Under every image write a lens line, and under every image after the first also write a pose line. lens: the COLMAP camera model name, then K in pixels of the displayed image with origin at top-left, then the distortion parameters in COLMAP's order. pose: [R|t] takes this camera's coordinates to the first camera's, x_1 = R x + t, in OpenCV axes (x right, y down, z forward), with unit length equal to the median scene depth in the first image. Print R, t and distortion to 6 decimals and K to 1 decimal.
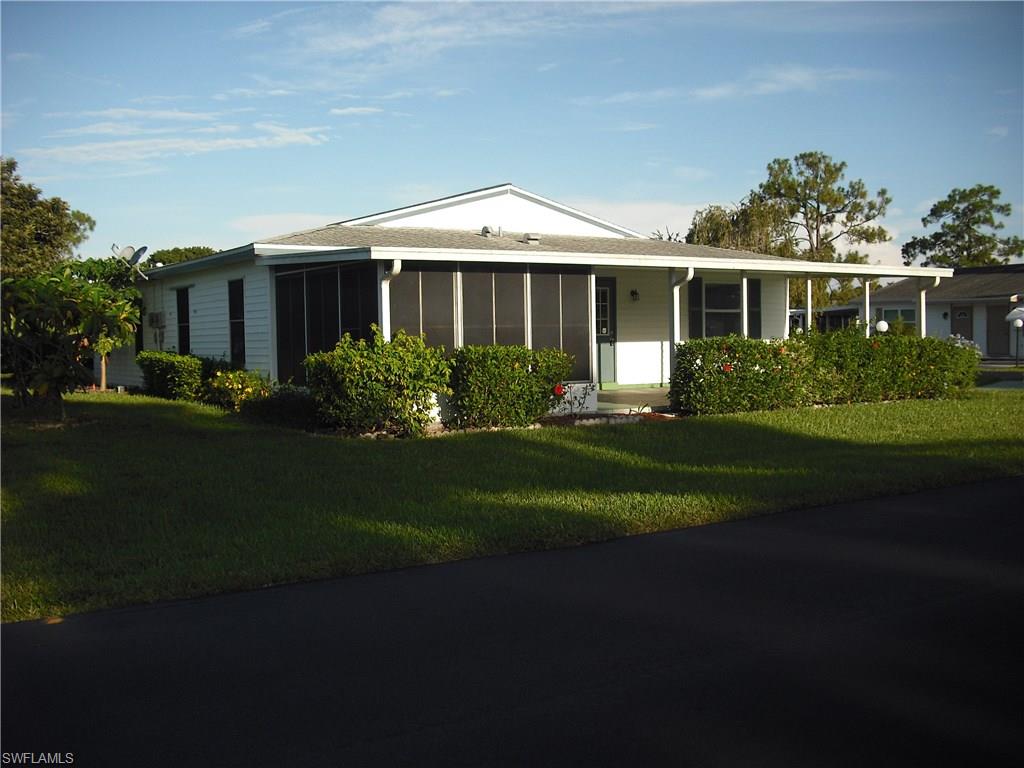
lens RADIAL K [[1105.1, 0, 512.1], [0, 1105.1, 401.5], [0, 0, 1]] dist [-0.134028, 0.024345]
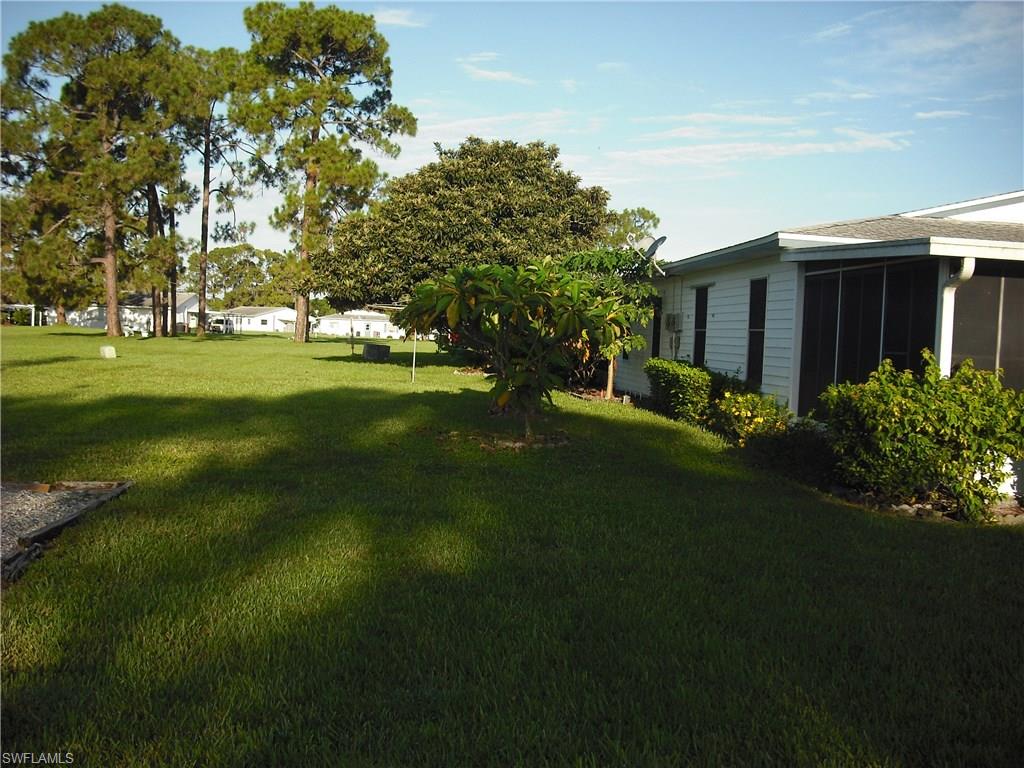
lens RADIAL K [[1105.1, 0, 512.1], [0, 1105.1, 401.5], [0, 0, 1]] dist [-0.134028, 0.024345]
pose [[0.873574, 0.084177, -0.479356, -0.023094], [-0.086269, 0.996115, 0.017707, -0.025931], [0.478984, 0.025885, 0.877442, 0.266118]]
